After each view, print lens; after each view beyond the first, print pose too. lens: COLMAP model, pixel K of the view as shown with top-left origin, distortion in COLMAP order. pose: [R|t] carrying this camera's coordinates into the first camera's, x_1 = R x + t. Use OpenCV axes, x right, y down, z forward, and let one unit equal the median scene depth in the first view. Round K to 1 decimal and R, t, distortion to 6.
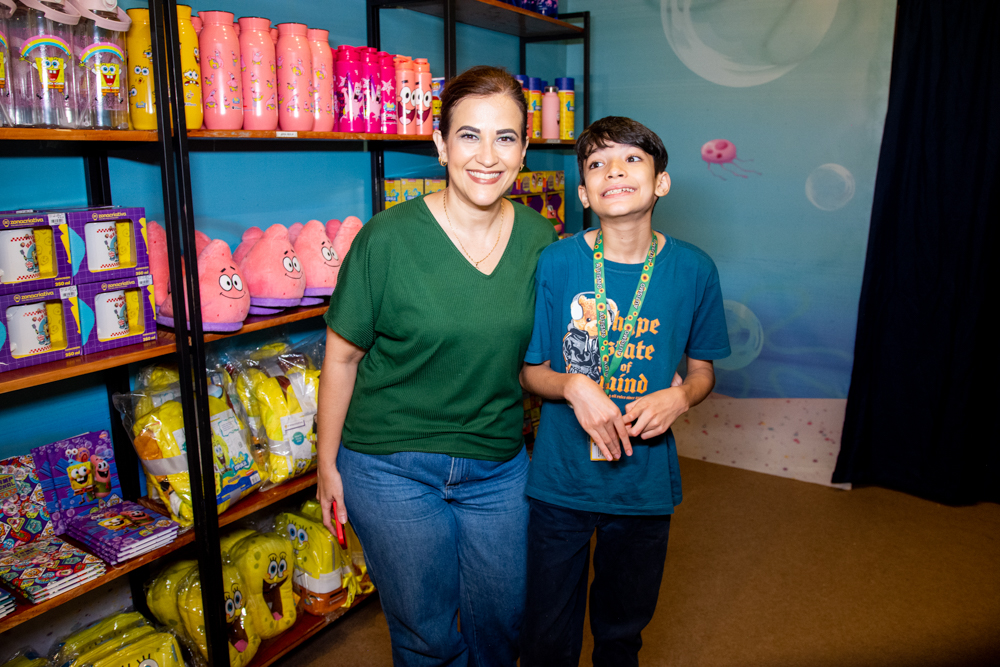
lens RADIAL K [[822.7, 0, 501.7], [0, 822.7, 318.8], [0, 0, 1]] dist [-0.057231, 0.081292]
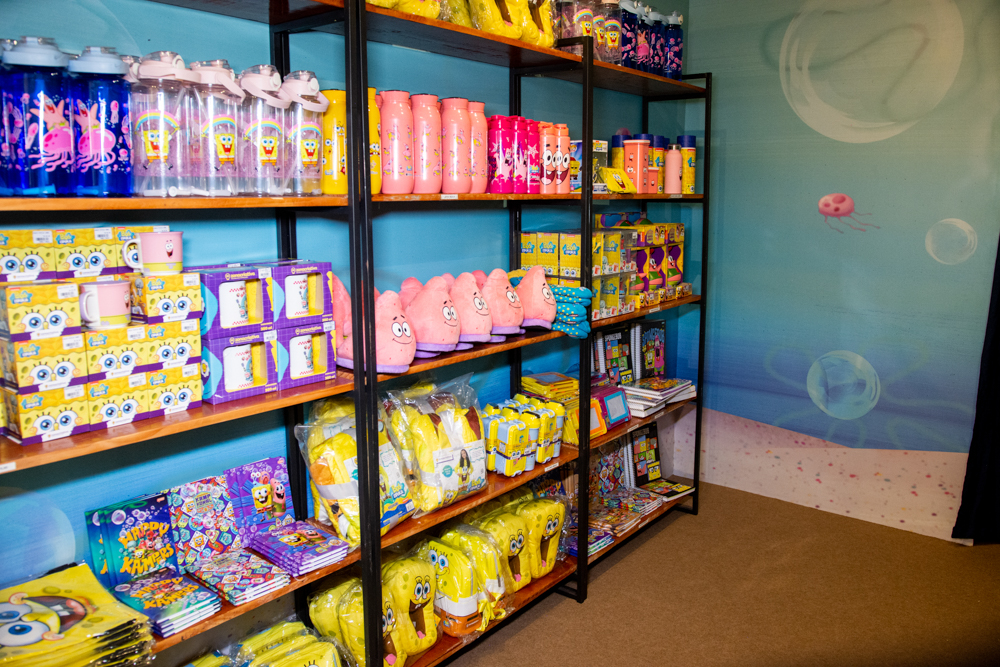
lens RADIAL K [[822.7, 0, 501.7], [0, 822.7, 318.8], [0, 0, 1]] dist [-0.057231, 0.081292]
pose [[0.993679, 0.021837, -0.110117, -0.061396], [-0.026772, 0.998693, -0.043534, -0.011778], [0.109022, 0.046207, 0.992965, -0.093203]]
